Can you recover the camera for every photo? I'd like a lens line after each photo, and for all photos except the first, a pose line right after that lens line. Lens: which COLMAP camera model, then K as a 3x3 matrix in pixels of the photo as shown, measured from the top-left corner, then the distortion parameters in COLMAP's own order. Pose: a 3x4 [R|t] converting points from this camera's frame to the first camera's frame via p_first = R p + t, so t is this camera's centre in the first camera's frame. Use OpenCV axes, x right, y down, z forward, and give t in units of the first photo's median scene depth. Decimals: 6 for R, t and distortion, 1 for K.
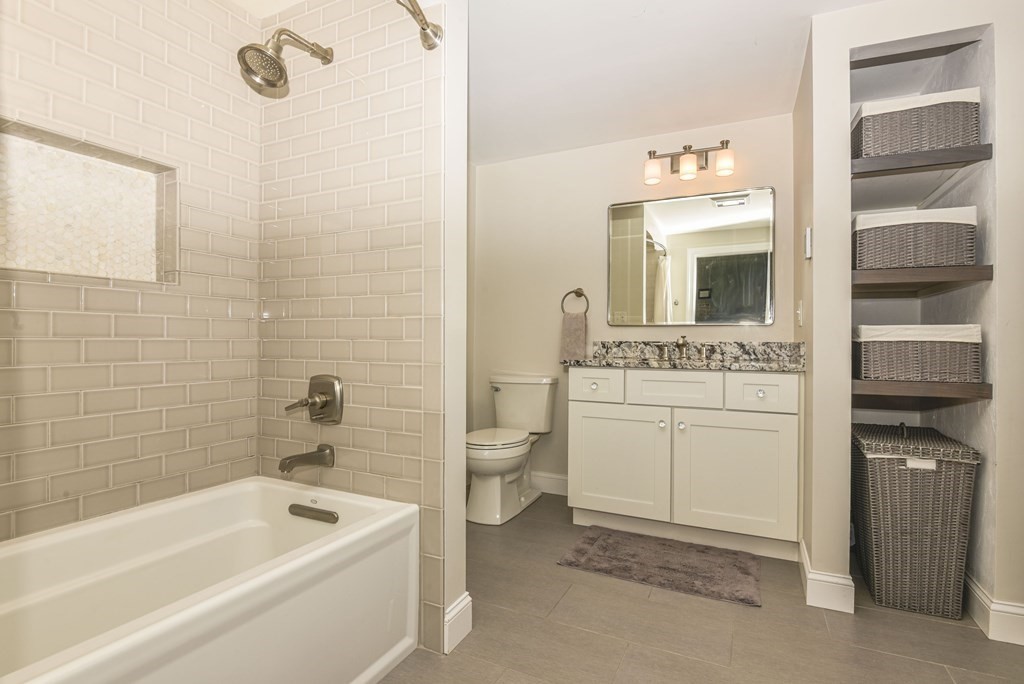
lens RADIAL K [[501.3, 0, 513.7], [0, 501.3, 344.3], [0, 0, 1]] dist [-0.017569, -0.001127]
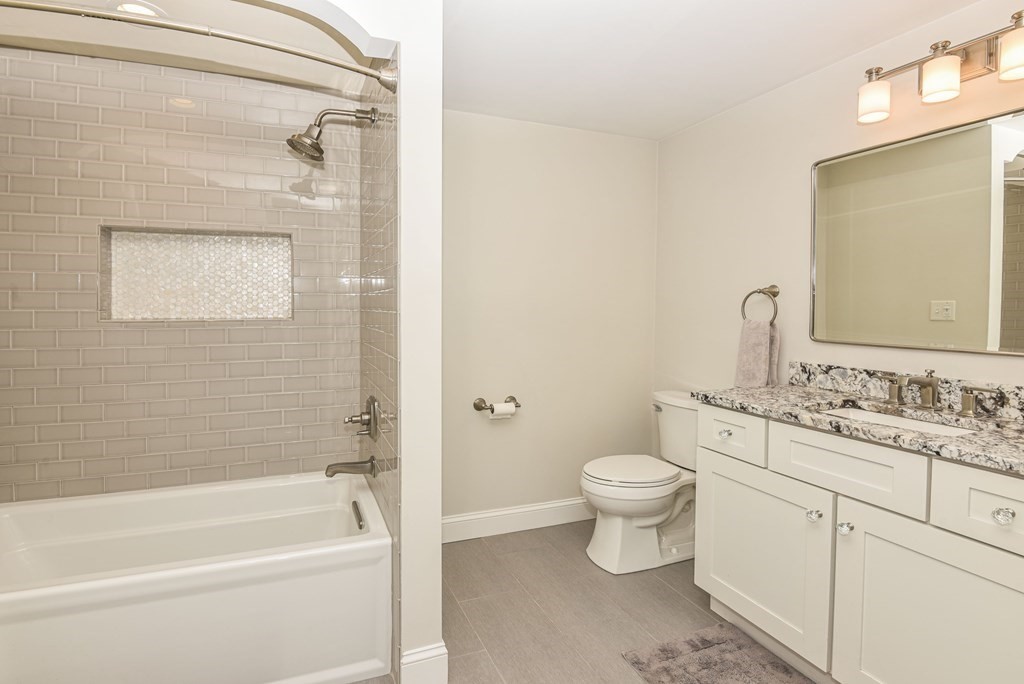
lens RADIAL K [[501.3, 0, 475.8], [0, 501.3, 311.0], [0, 0, 1]] dist [-0.017569, -0.001127]
pose [[0.713858, 0.011146, -0.700202, 0.364424], [-0.001826, 0.999900, 0.014054, -0.093279], [0.700288, -0.008754, 0.713807, 0.213958]]
